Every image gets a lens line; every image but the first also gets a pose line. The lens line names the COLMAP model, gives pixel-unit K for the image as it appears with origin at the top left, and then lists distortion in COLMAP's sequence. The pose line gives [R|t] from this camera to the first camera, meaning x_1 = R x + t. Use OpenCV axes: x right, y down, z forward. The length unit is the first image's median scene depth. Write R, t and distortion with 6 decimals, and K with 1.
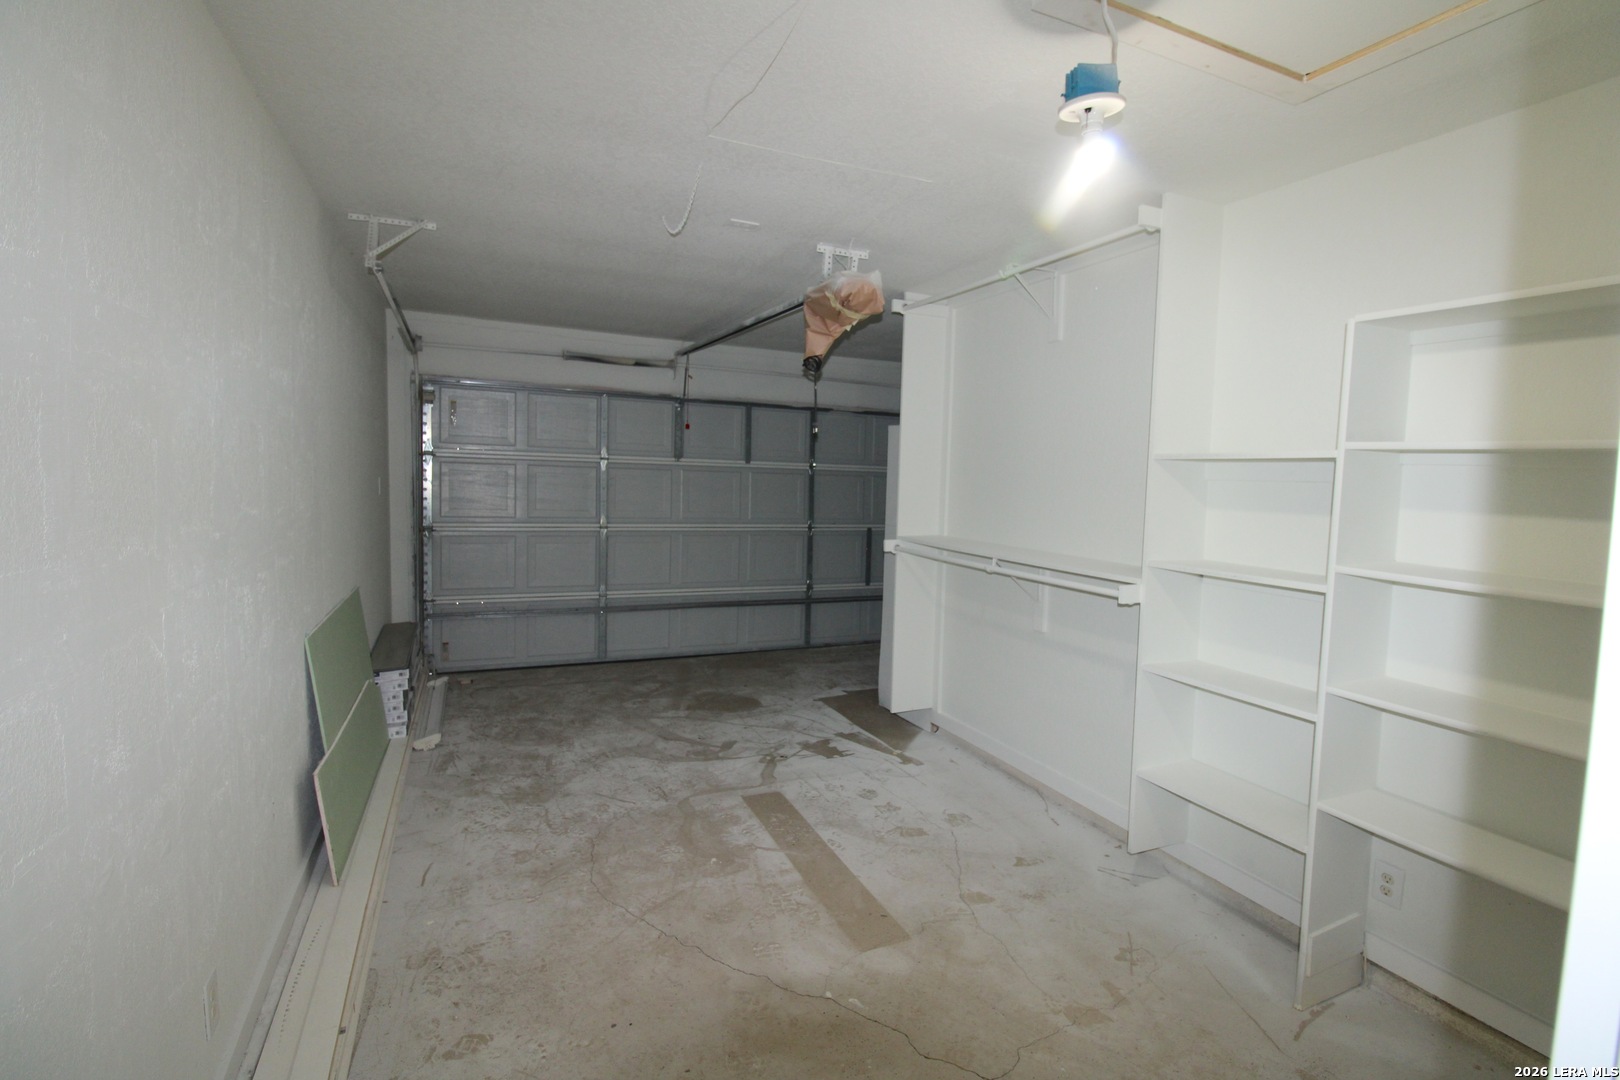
lens RADIAL K [[757.4, 0, 819.7], [0, 757.4, 535.3], [0, 0, 1]] dist [-0.008544, -0.009313]
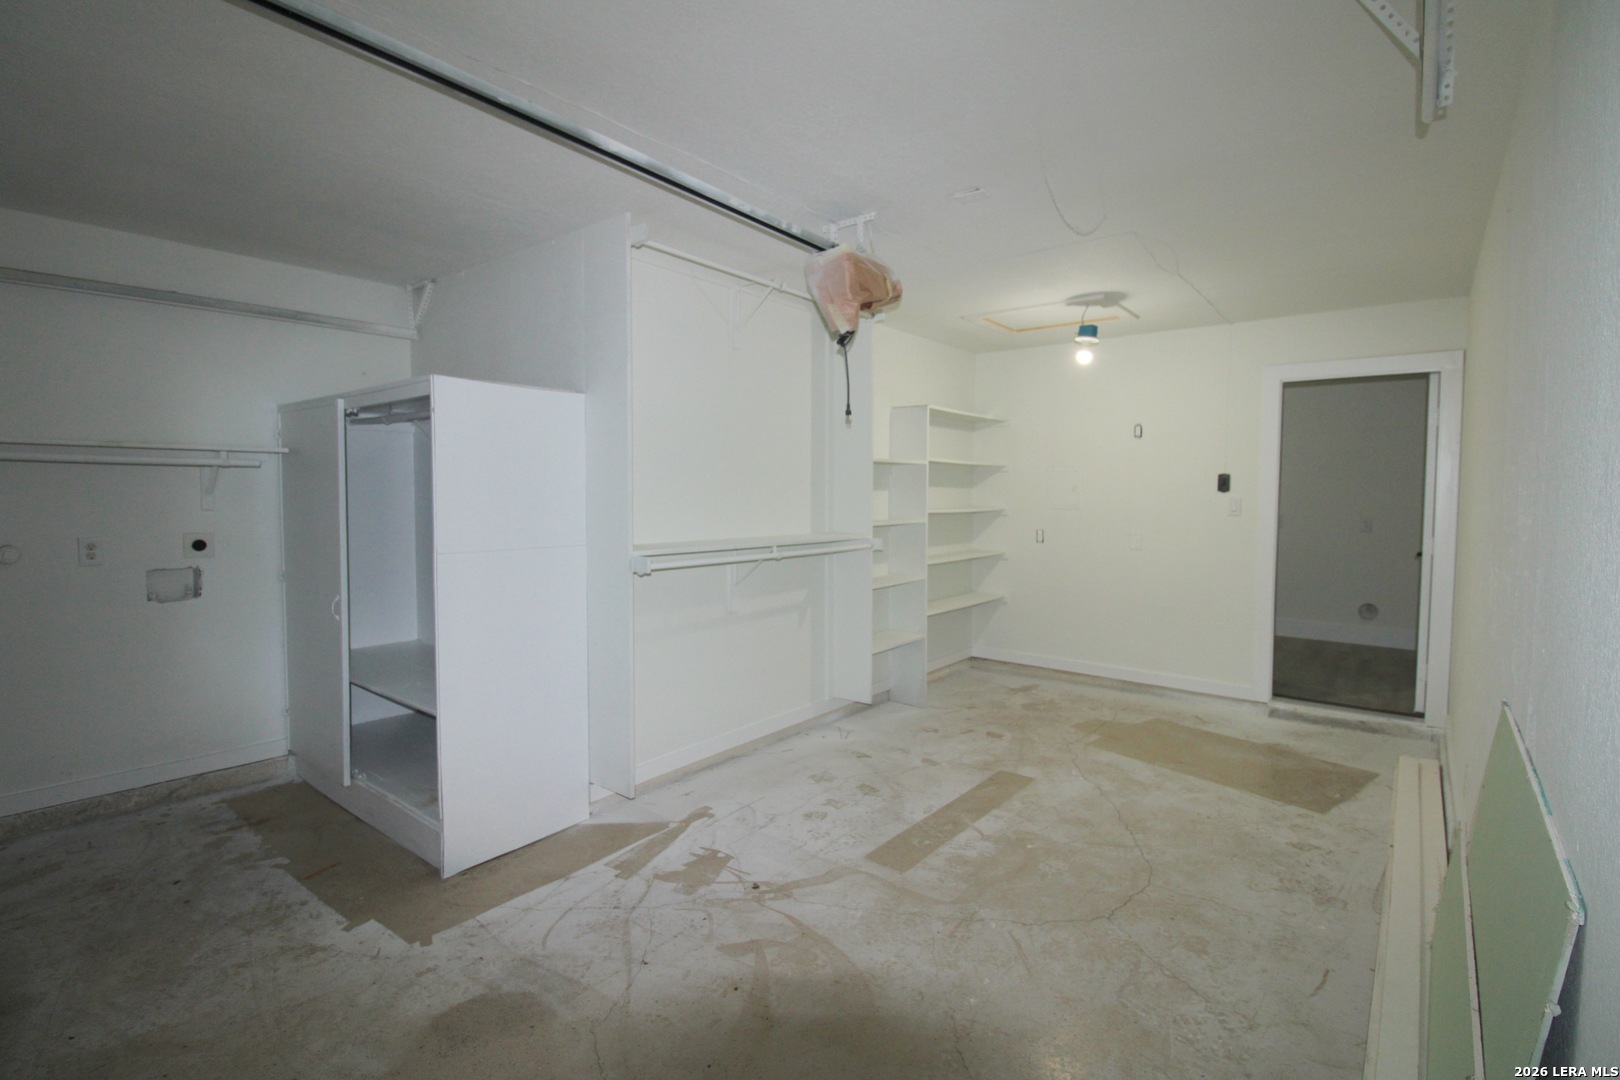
lens RADIAL K [[757.4, 0, 820.5], [0, 757.4, 531.9], [0, 0, 1]] dist [-0.008544, -0.009313]
pose [[-0.457931, -0.076634, 0.885679, -0.798188], [0.059468, 0.991405, 0.116529, -0.118455], [-0.886996, 0.106032, -0.449438, 1.501497]]
